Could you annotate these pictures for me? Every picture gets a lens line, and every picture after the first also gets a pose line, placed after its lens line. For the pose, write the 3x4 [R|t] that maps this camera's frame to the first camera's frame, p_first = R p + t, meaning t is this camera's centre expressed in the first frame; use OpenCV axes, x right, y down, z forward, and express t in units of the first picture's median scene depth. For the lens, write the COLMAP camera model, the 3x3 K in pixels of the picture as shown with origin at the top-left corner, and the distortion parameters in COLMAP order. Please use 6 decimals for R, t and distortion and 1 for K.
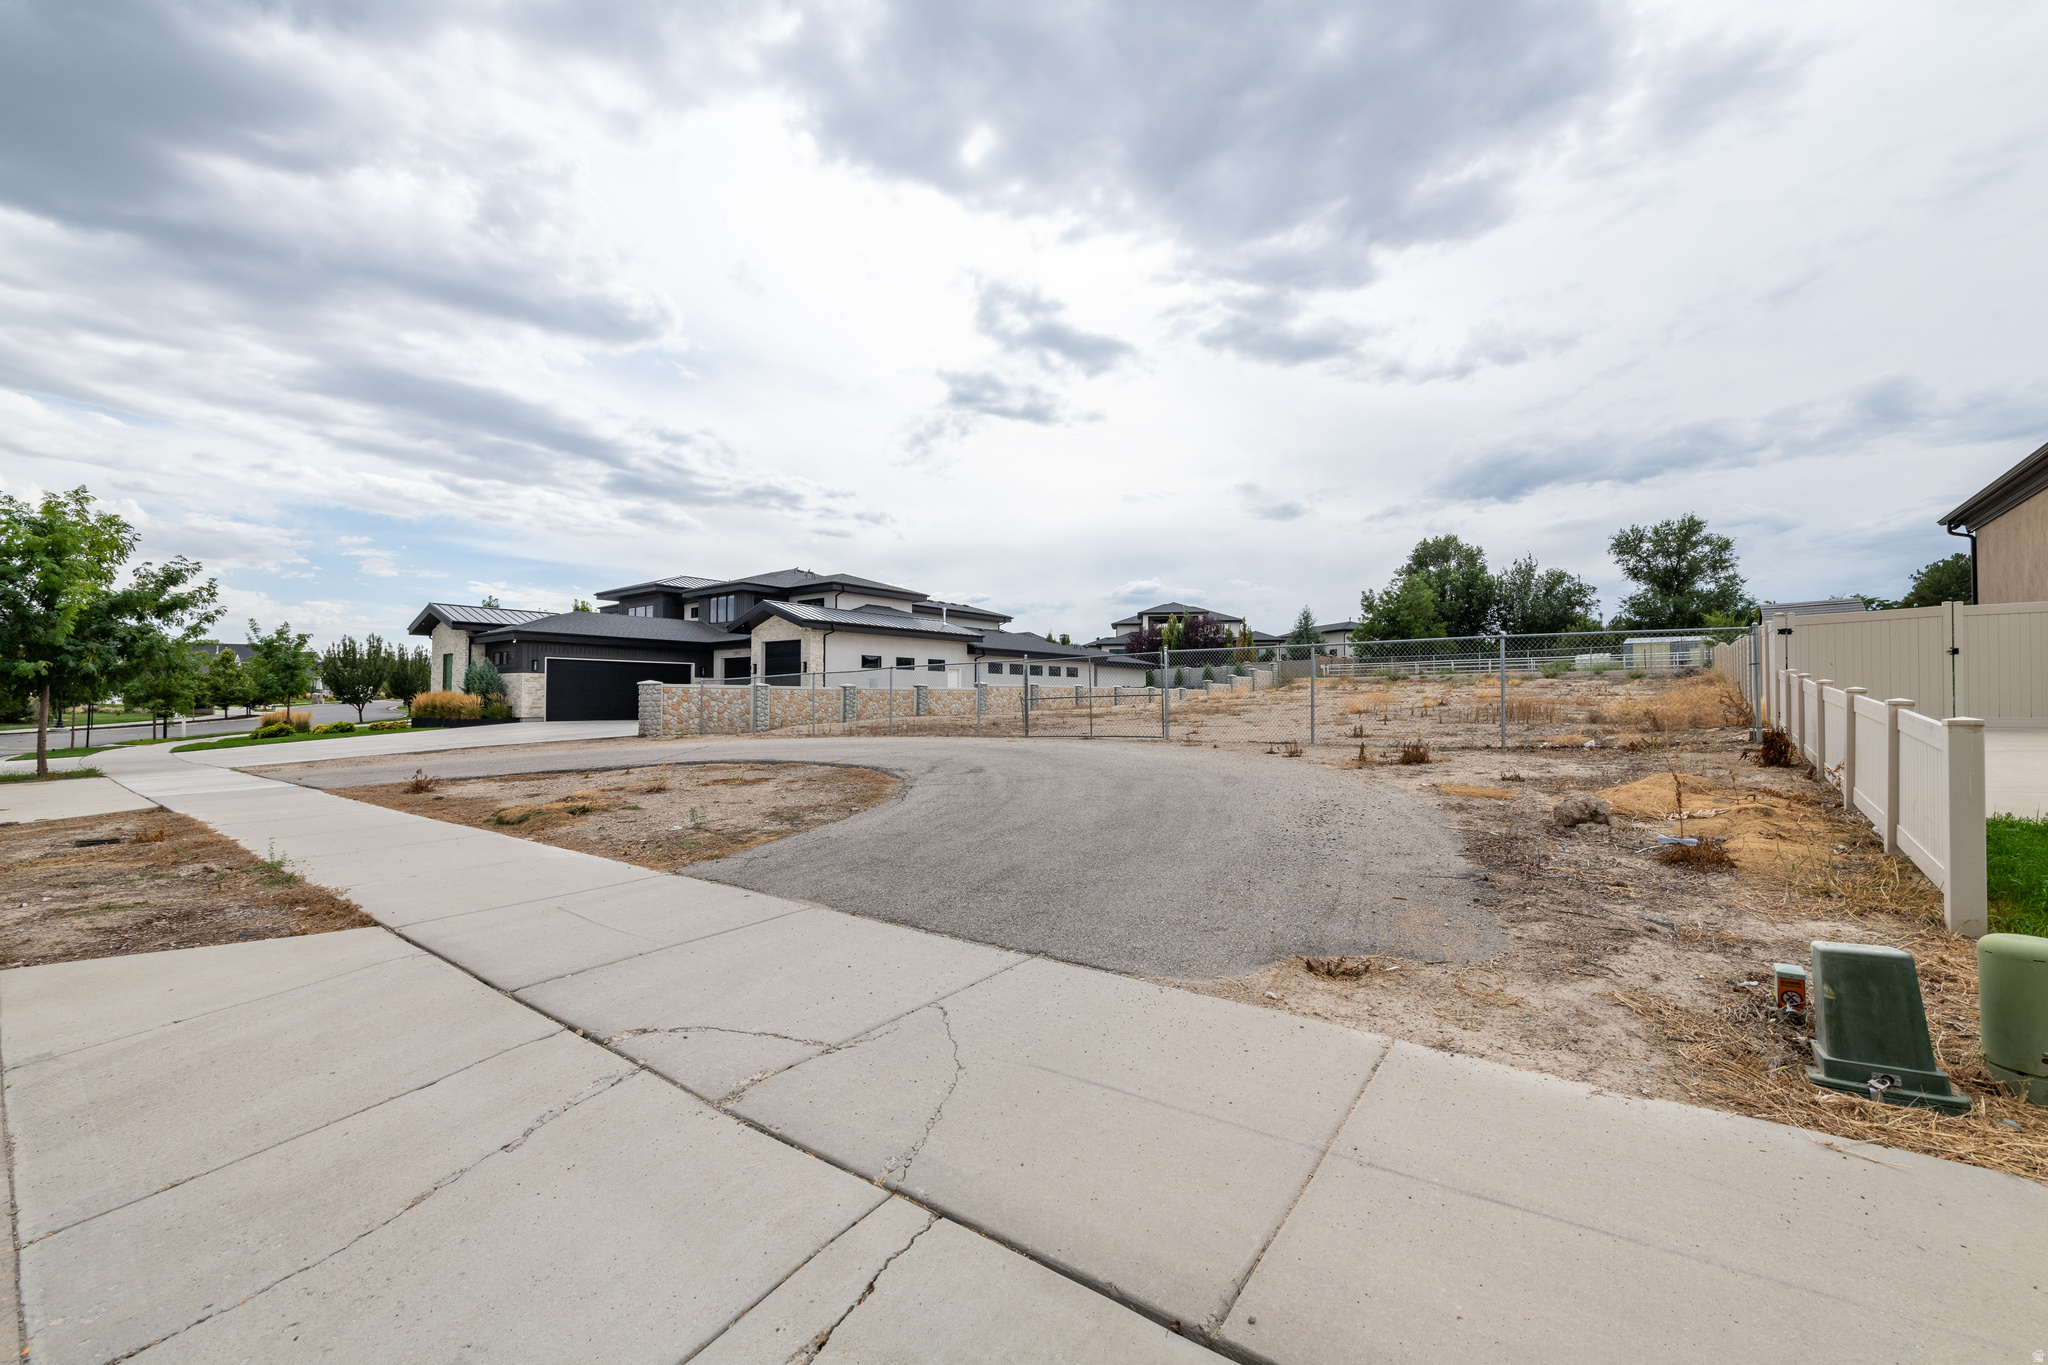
lens RADIAL K [[822.4, 0, 1034.2], [0, 822.4, 685.2], [0, 0, 1]] dist [0.013252, -0.003295]
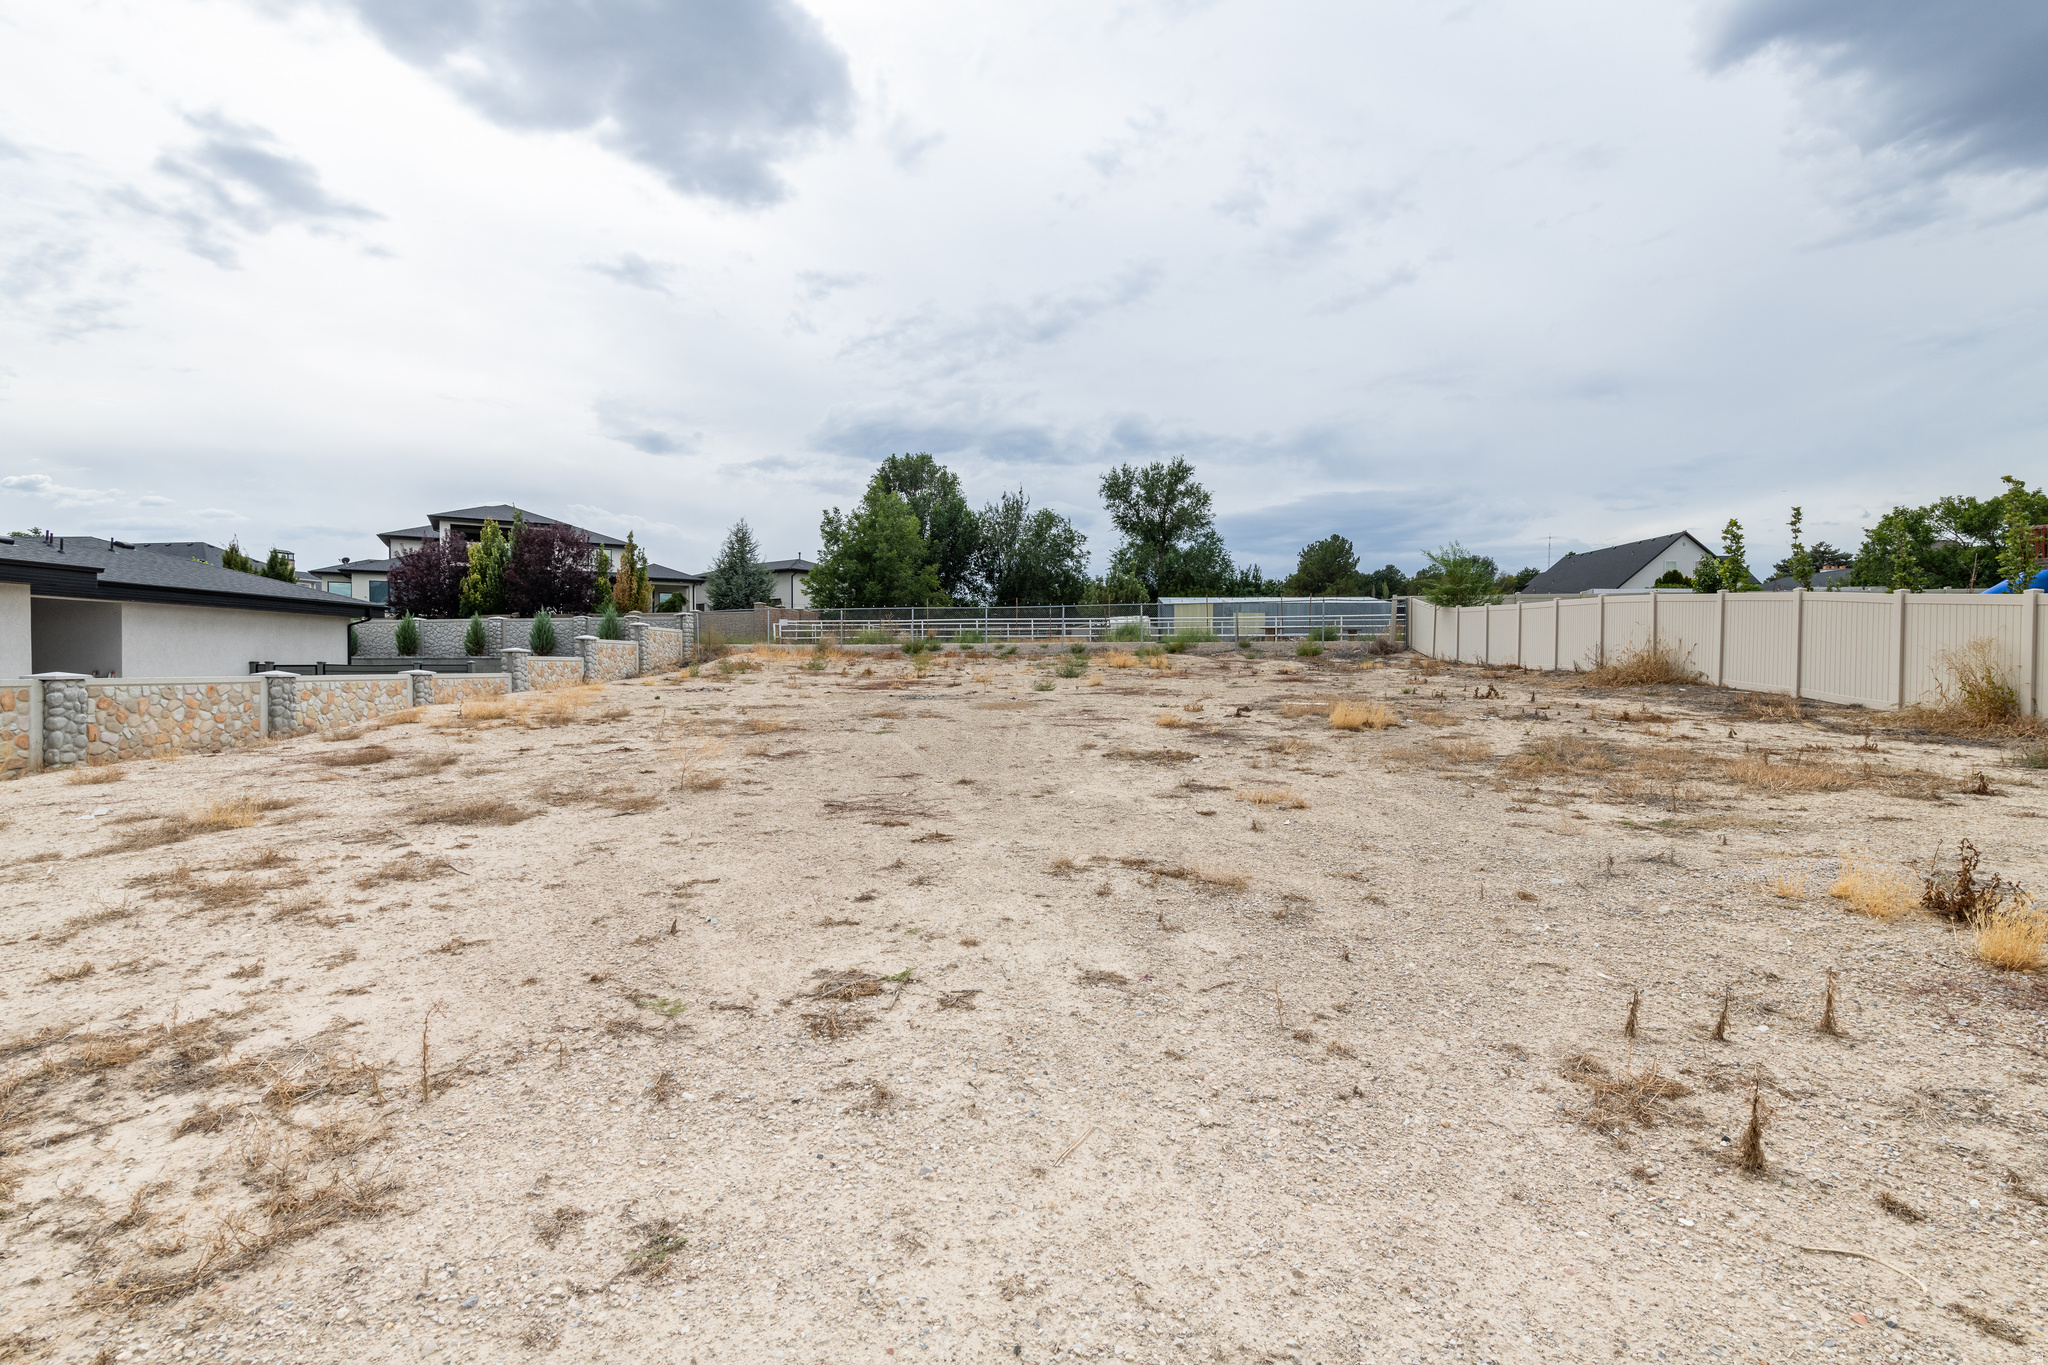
lens RADIAL K [[914.3, 0, 1024.9], [0, 914.3, 719.8], [0, 0, 1]] dist [0.004700, -0.002859]
pose [[0.807616, -0.035054, 0.588665, 0.193961], [-0.012874, 0.996946, 0.077029, -0.012676], [-0.589568, -0.069788, 0.804698, 0.637879]]
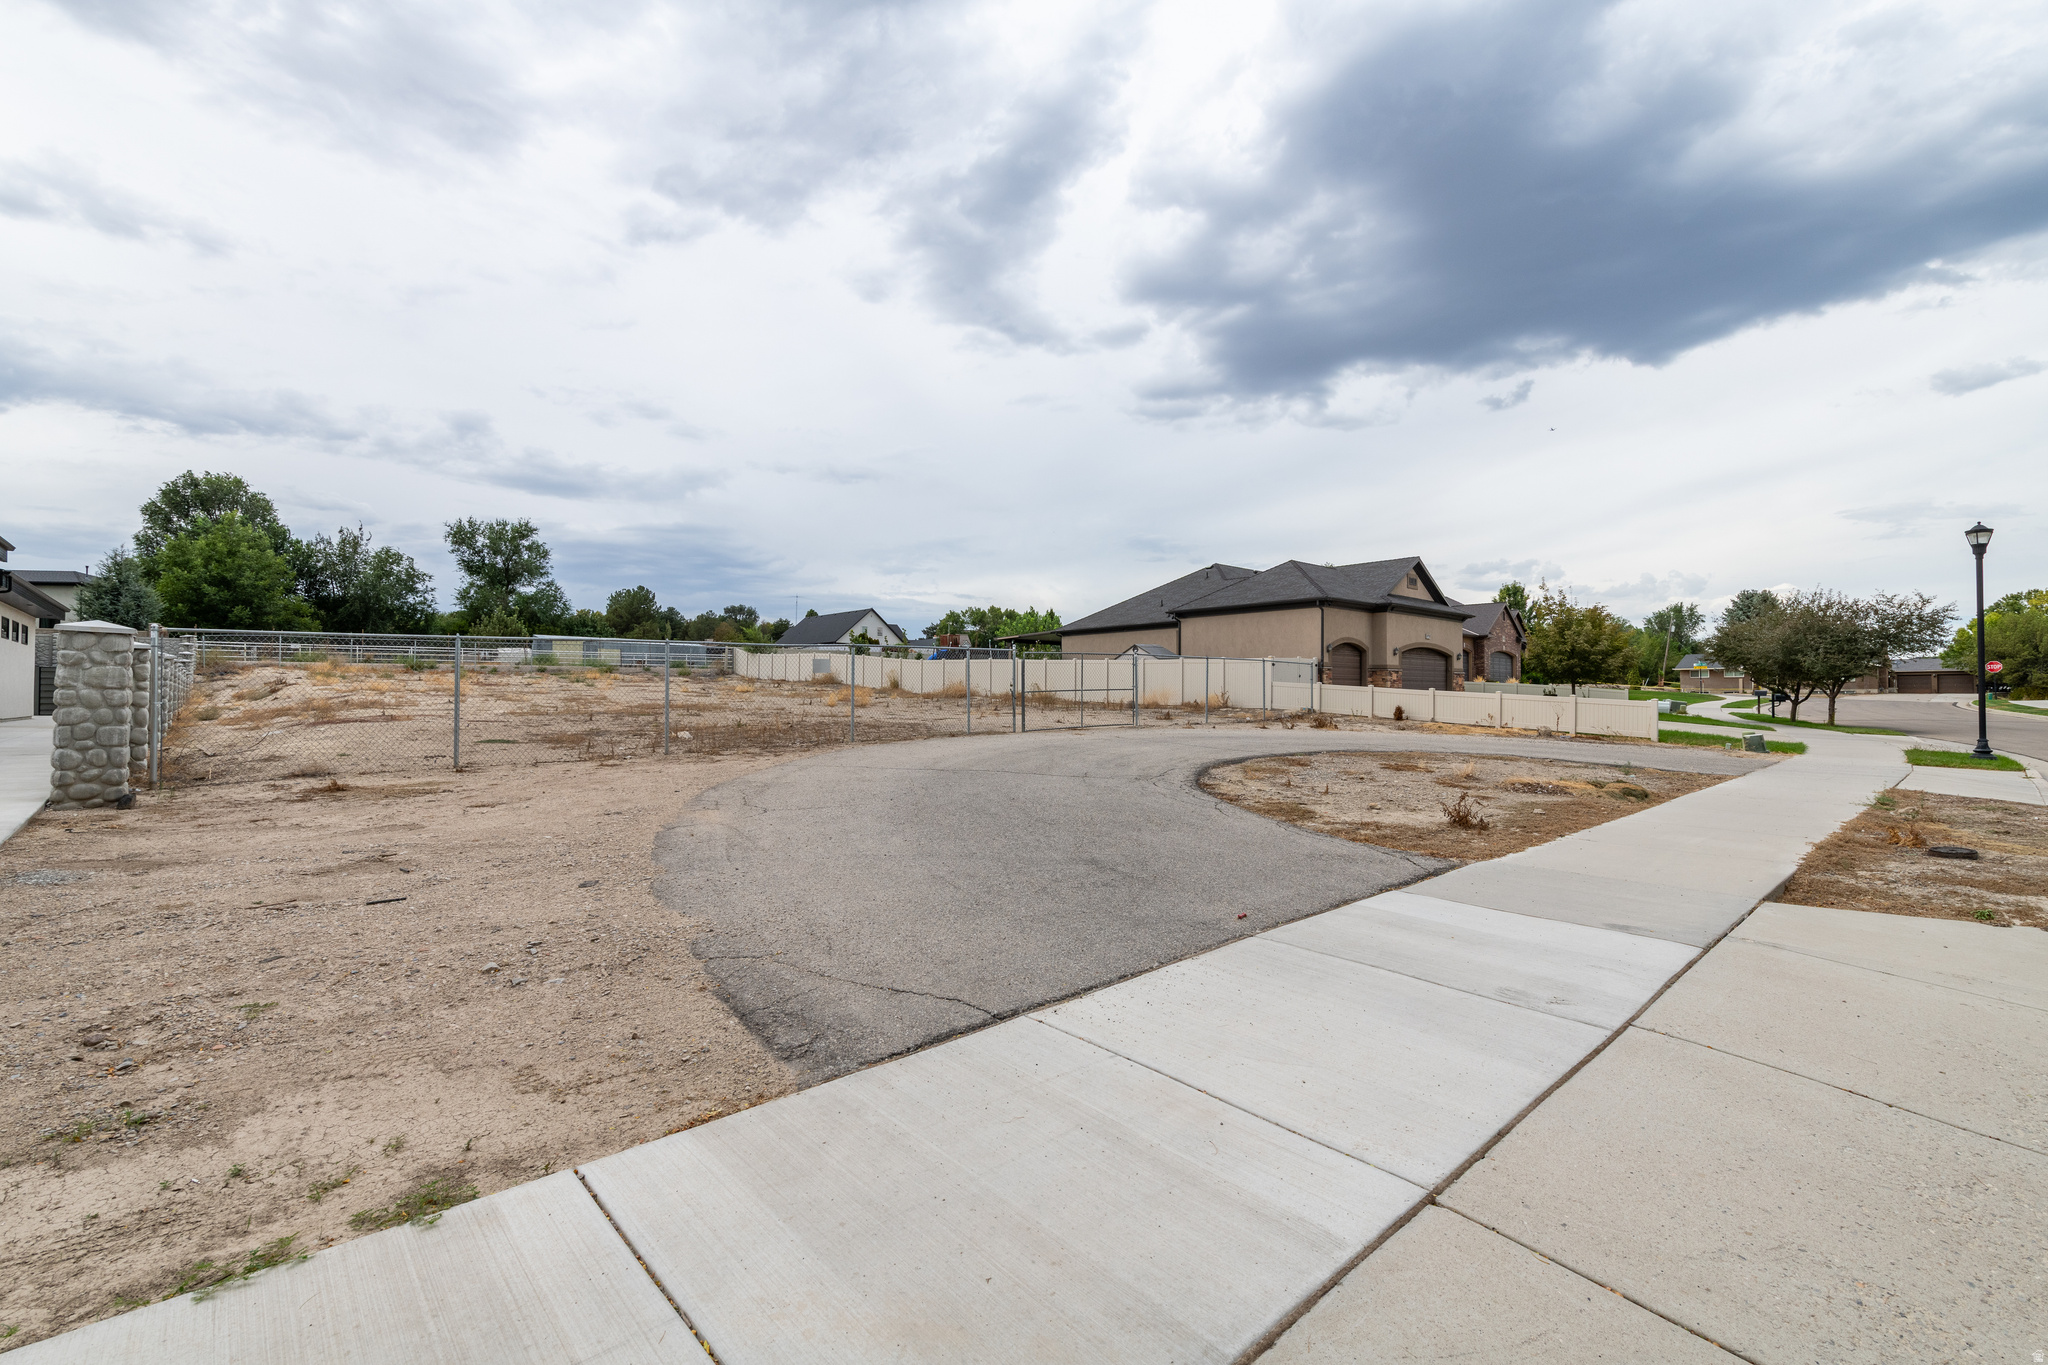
lens RADIAL K [[882.7, 0, 1036.8], [0, 882.7, 689.3], [0, 0, 1]] dist [0.004839, -0.001030]
pose [[0.157617, 0.009841, 0.987451, -0.436050], [-0.020450, 0.999768, -0.006700, 0.008983], [-0.987289, -0.019137, 0.157782, 0.355284]]
